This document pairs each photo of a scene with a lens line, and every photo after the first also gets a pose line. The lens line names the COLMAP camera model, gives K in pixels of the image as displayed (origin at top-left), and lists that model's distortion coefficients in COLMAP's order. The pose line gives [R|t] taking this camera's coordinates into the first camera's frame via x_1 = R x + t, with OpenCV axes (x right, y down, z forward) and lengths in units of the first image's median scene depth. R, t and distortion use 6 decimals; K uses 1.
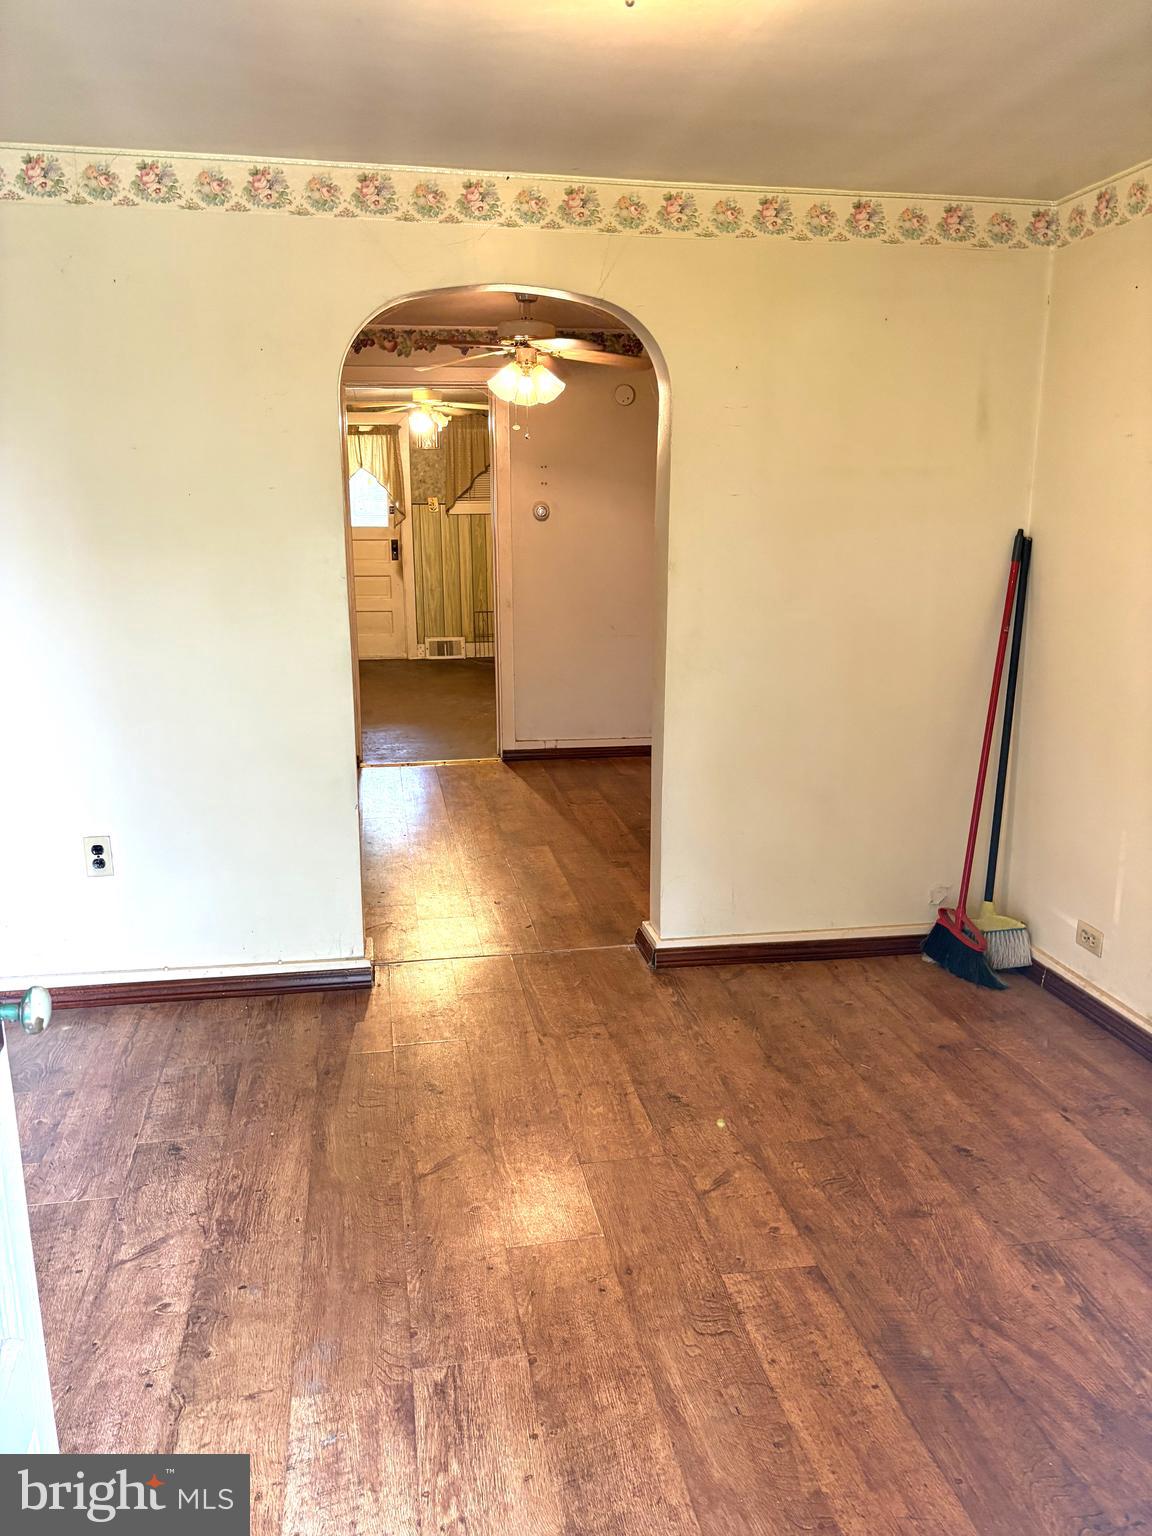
lens RADIAL K [[1162.5, 0, 569.4], [0, 1162.5, 770.5], [0, 0, 1]] dist [0.010952, -0.017390]
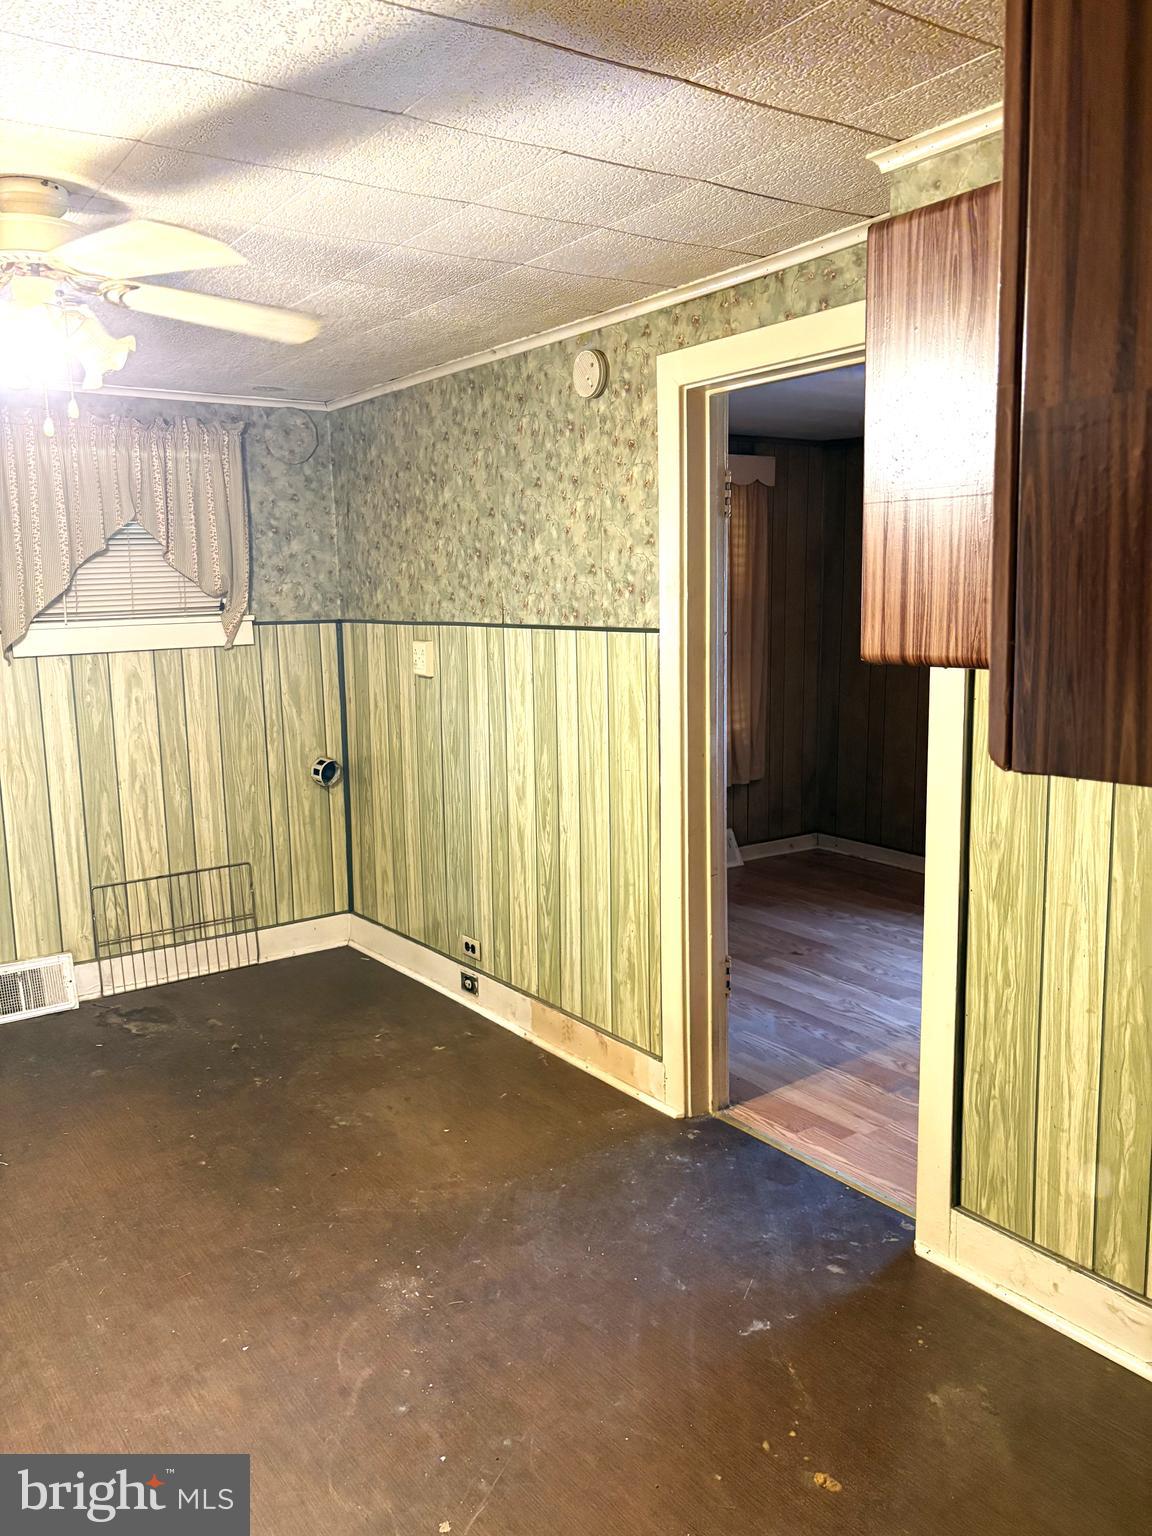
lens RADIAL K [[1162.5, 0, 572.0], [0, 1162.5, 758.2], [0, 0, 1]] dist [0.010952, -0.017390]
pose [[0.902827, -0.073294, 0.423712, -0.431319], [0.115553, 0.990475, -0.074884, -0.570914], [-0.414188, 0.116568, 0.902696, 2.407420]]
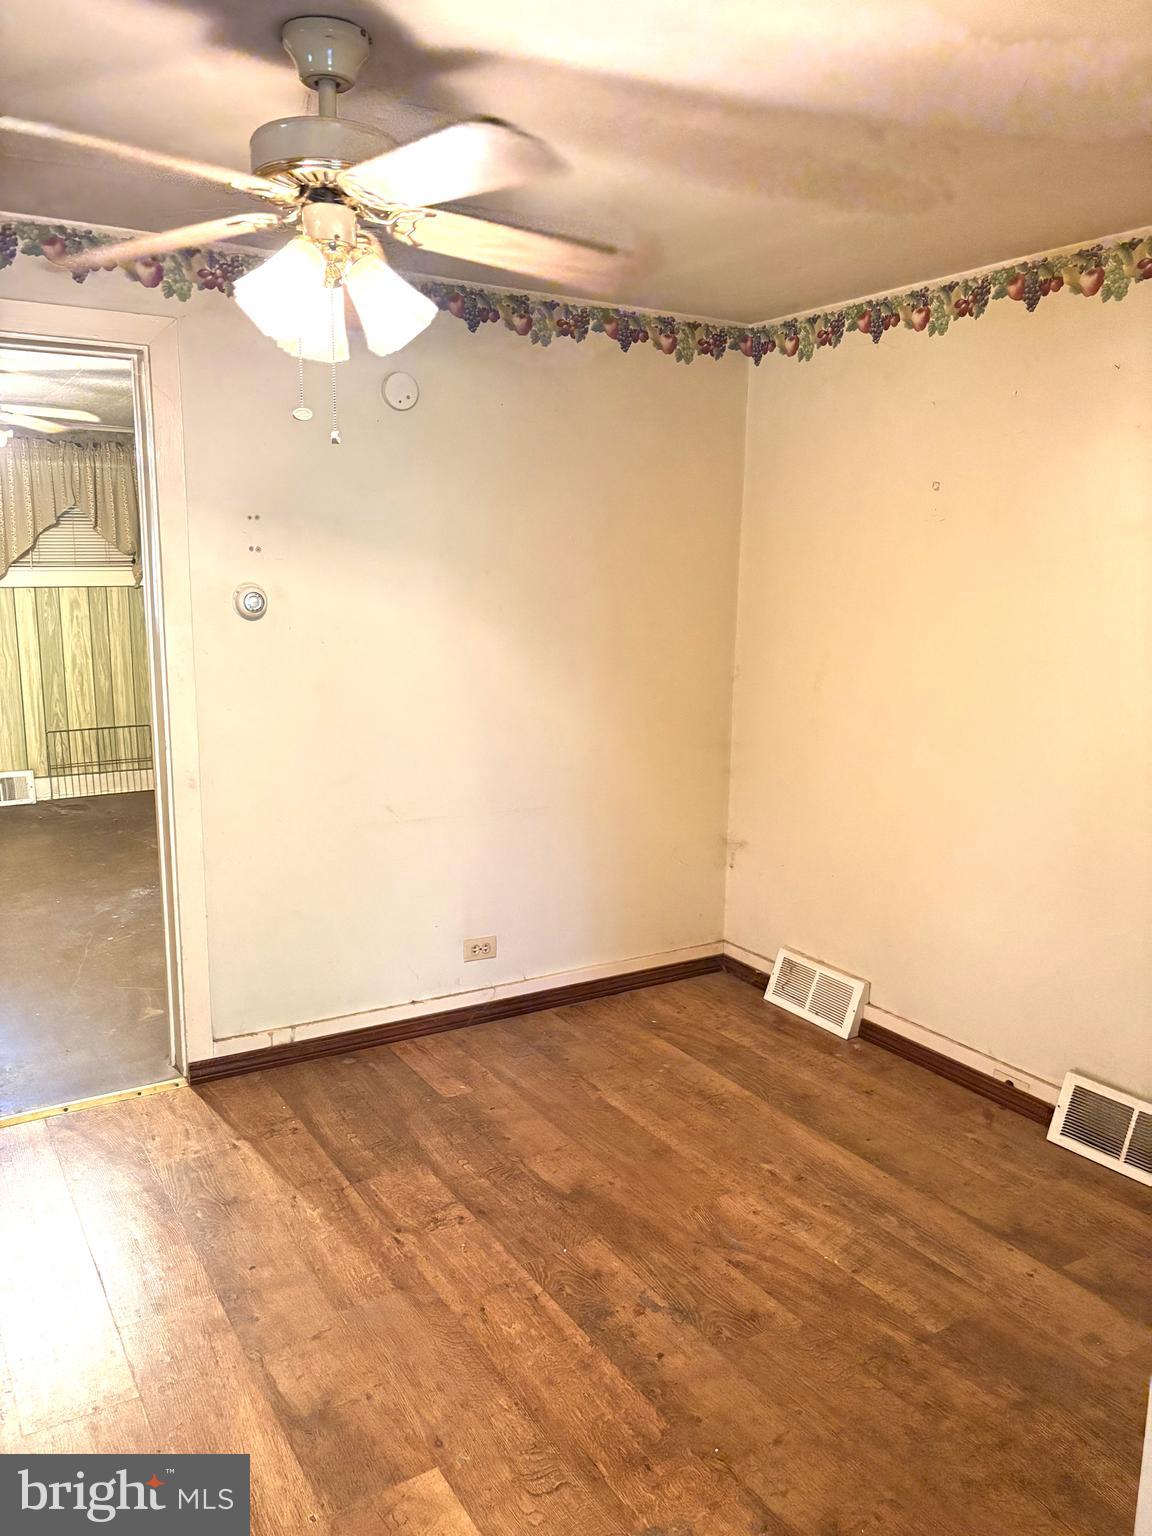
lens RADIAL K [[1162.5, 0, 579.7], [0, 1162.5, 777.3], [0, 0, 1]] dist [0.010952, -0.017390]
pose [[0.926647, -0.049860, 0.372610, -0.211175], [0.067526, 0.997121, -0.034505, -0.291101], [-0.369817, 0.057135, 0.927346, 1.170809]]
